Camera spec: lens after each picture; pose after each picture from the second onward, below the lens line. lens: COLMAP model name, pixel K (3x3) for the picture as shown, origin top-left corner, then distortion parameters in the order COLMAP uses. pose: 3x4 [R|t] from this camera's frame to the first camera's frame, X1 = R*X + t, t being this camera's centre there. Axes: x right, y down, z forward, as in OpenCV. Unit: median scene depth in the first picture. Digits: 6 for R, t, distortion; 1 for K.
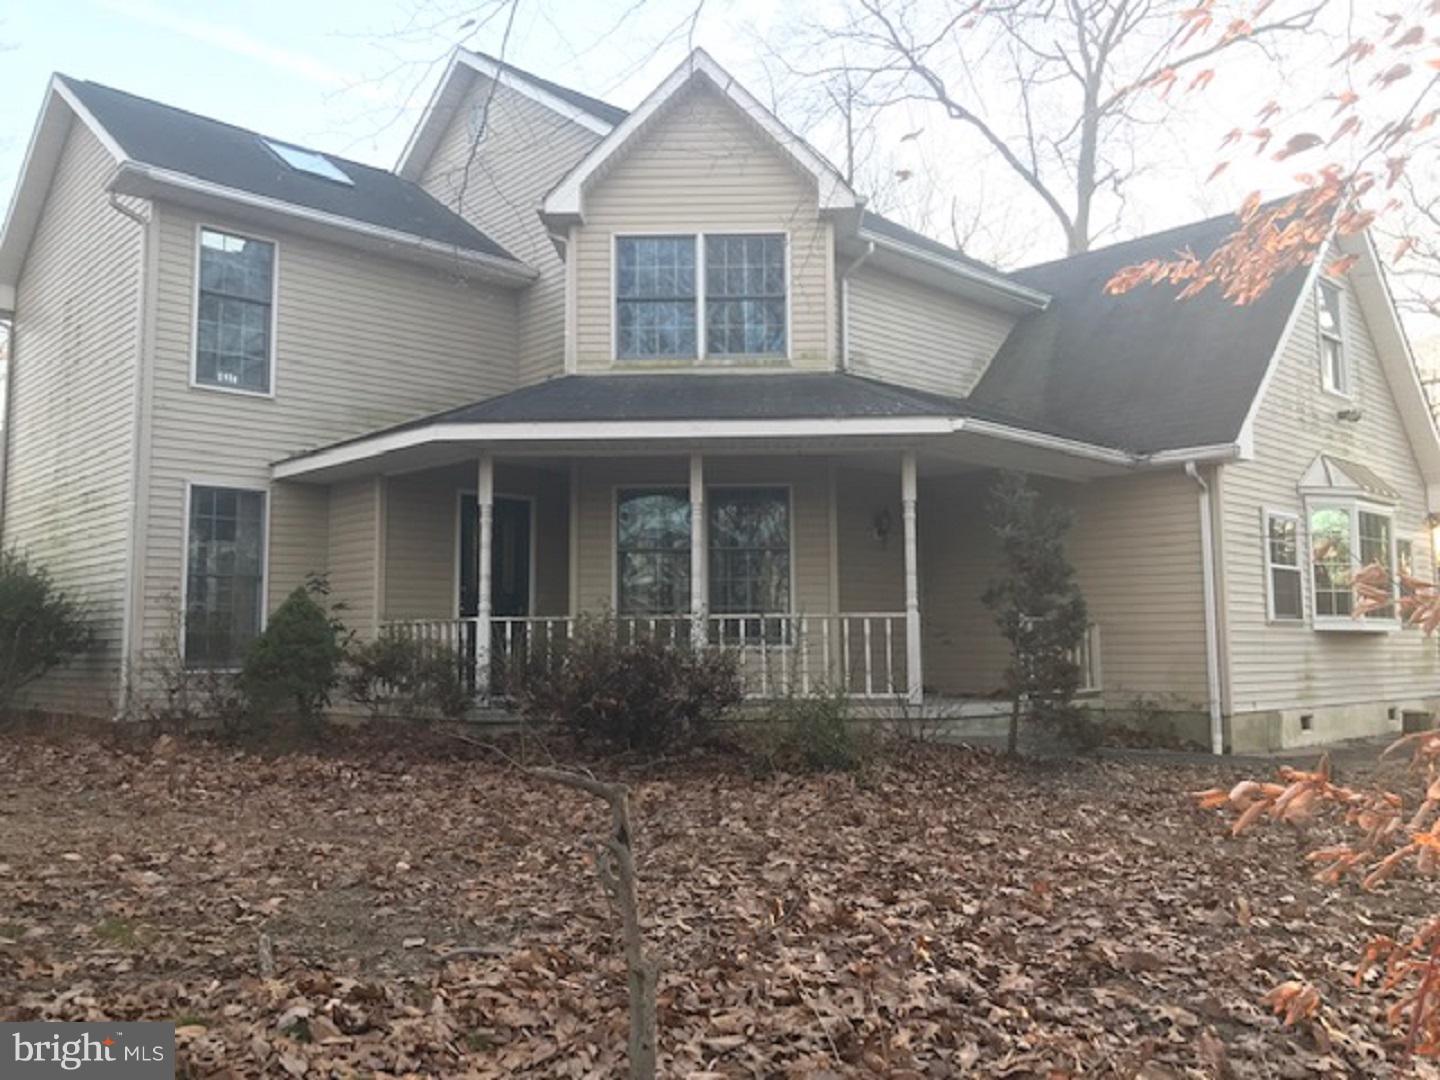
lens RADIAL K [[1187.2, 0, 720.7], [0, 1187.2, 538.5], [0, 0, 1]] dist [0.025275, 0.007034]
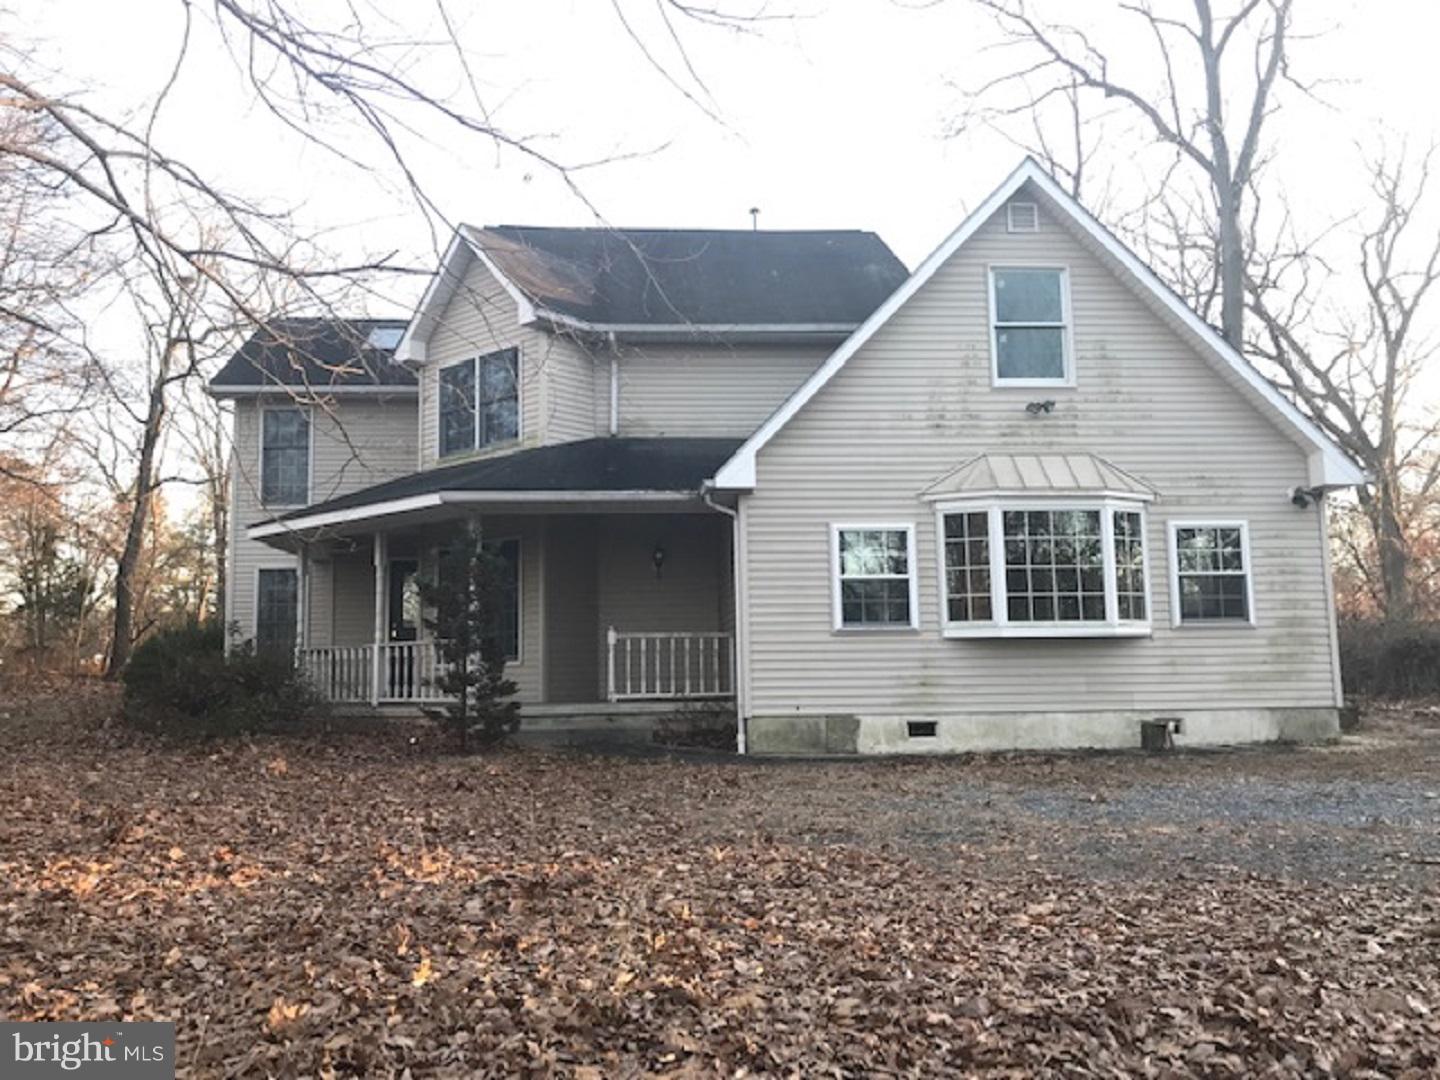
lens RADIAL K [[1187.2, 0, 713.9], [0, 1187.2, 547.6], [0, 0, 1]] dist [0.025275, 0.007034]
pose [[0.763616, -0.072114, -0.641631, 1.051694], [0.070259, 0.997123, -0.028452, 0.018229], [0.641837, -0.023354, 0.766485, 0.128675]]
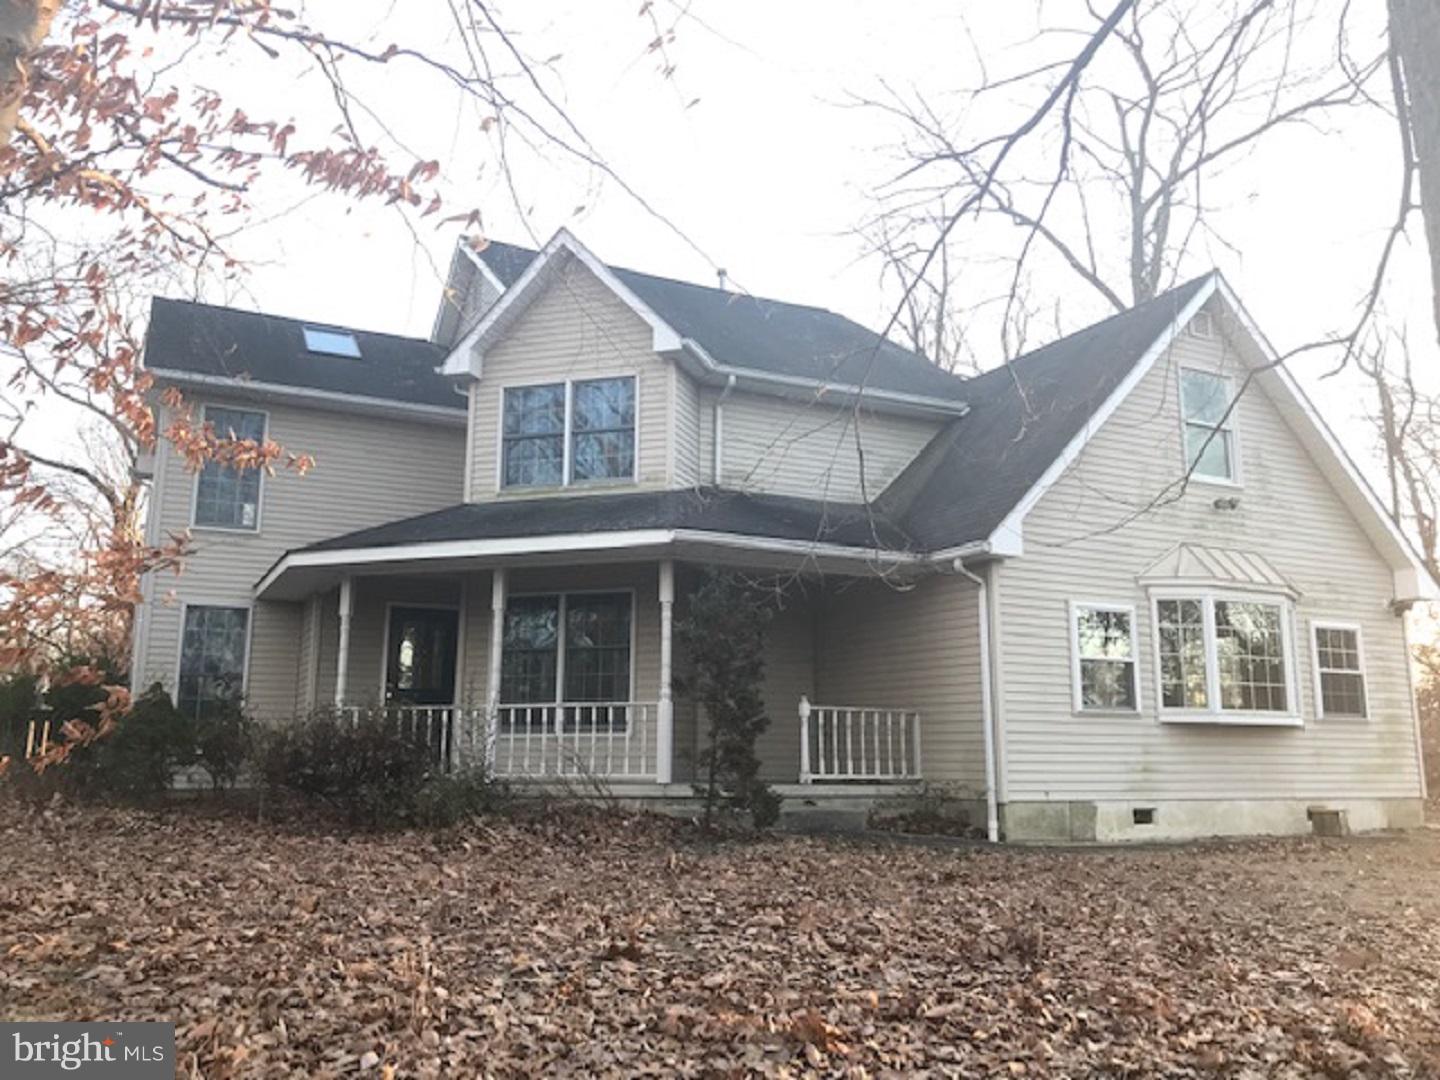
lens RADIAL K [[1187.2, 0, 716.3], [0, 1187.2, 524.6], [0, 0, 1]] dist [0.025275, 0.007034]
pose [[0.954553, -0.043447, -0.294858, 0.471309], [0.014308, 0.994857, -0.100271, 0.007927], [0.297698, 0.091495, 0.950266, -0.070437]]
